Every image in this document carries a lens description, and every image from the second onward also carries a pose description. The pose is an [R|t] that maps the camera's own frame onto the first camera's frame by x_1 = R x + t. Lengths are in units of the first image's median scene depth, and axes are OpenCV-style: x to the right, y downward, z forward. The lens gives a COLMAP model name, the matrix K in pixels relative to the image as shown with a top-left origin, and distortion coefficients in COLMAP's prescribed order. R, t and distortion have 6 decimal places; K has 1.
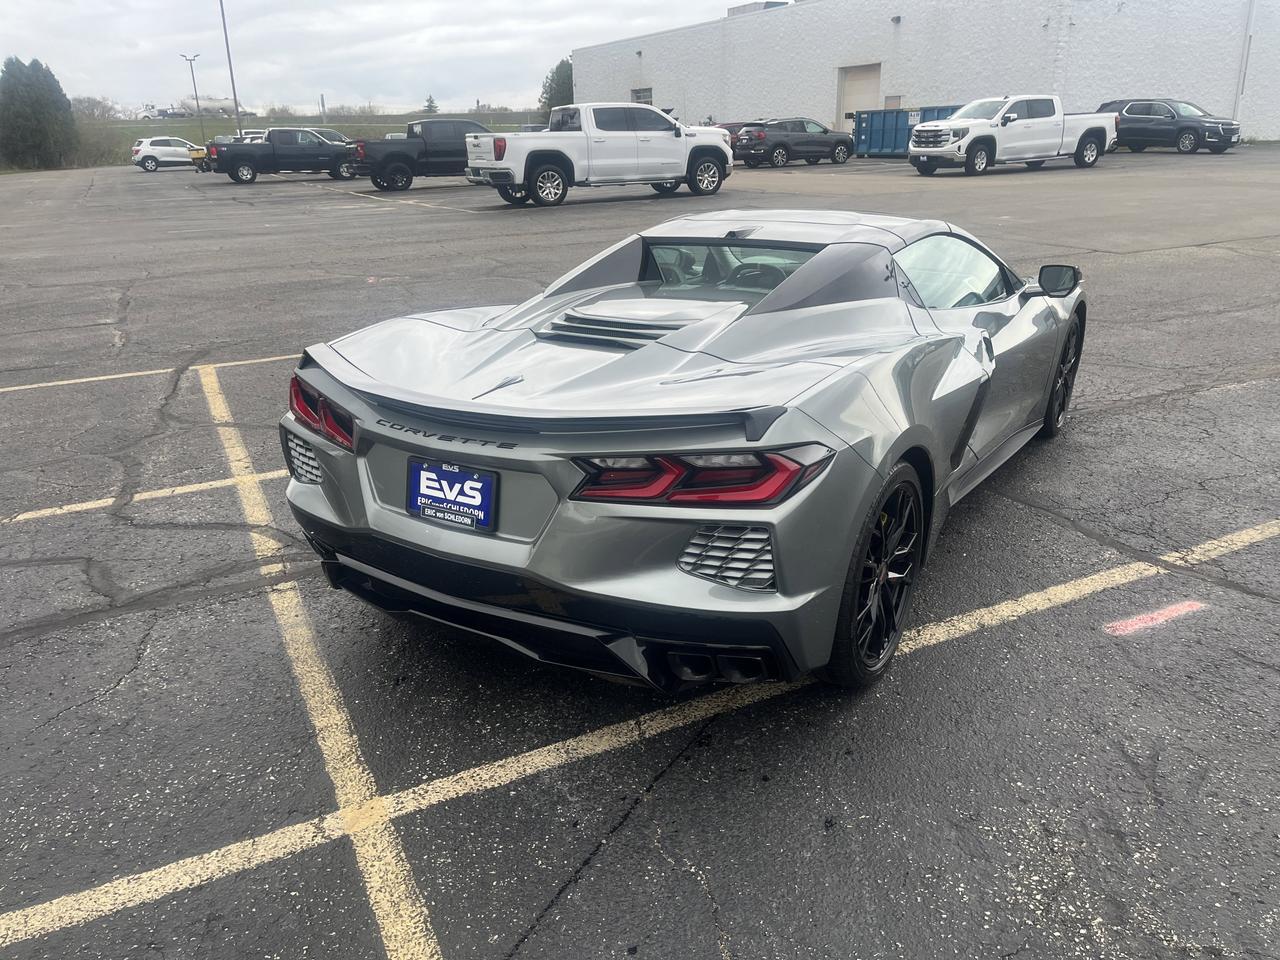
lens RADIAL K [[973.7, 0, 640.0], [0, 973.7, 480.0], [0, 0, 1]] dist [0.079628, -0.113621]
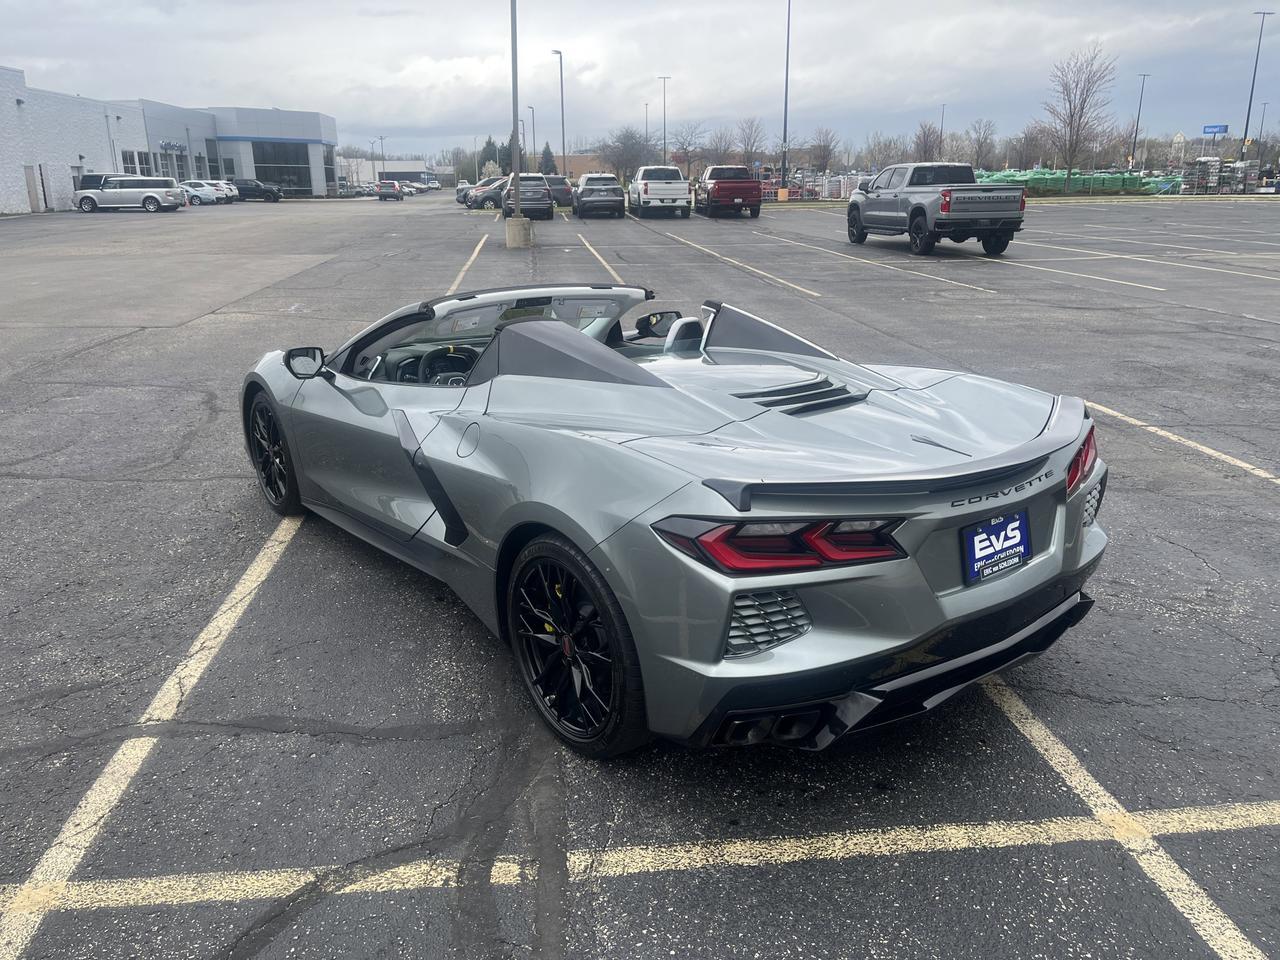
lens RADIAL K [[939.8, 0, 667.1], [0, 939.8, 476.9], [0, 0, 1]] dist [0.070956, -0.093474]
pose [[0.342859, -0.256031, 0.903823, -0.756728], [0.313293, 0.938221, 0.146930, -0.196645], [-0.885604, 0.232785, 0.401891, 0.542122]]
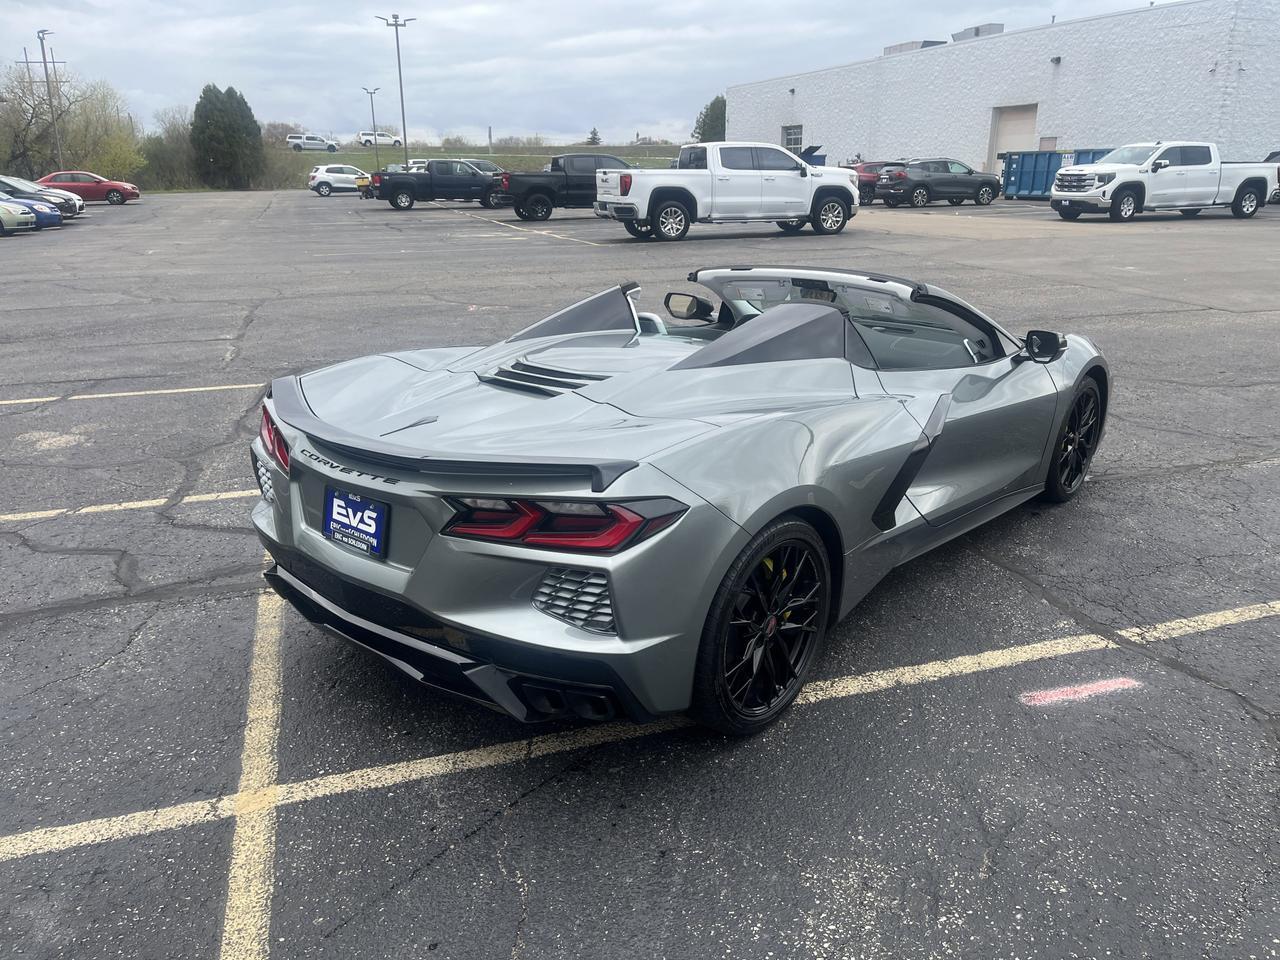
lens RADIAL K [[951.2, 0, 642.4], [0, 951.2, 503.5], [0, 0, 1]] dist [0.074544, -0.103346]
pose [[0.989009, 0.068901, -0.130820, 0.166104], [-0.069156, 0.997602, 0.002594, -0.018965], [0.130685, 0.006482, 0.991403, -0.022777]]
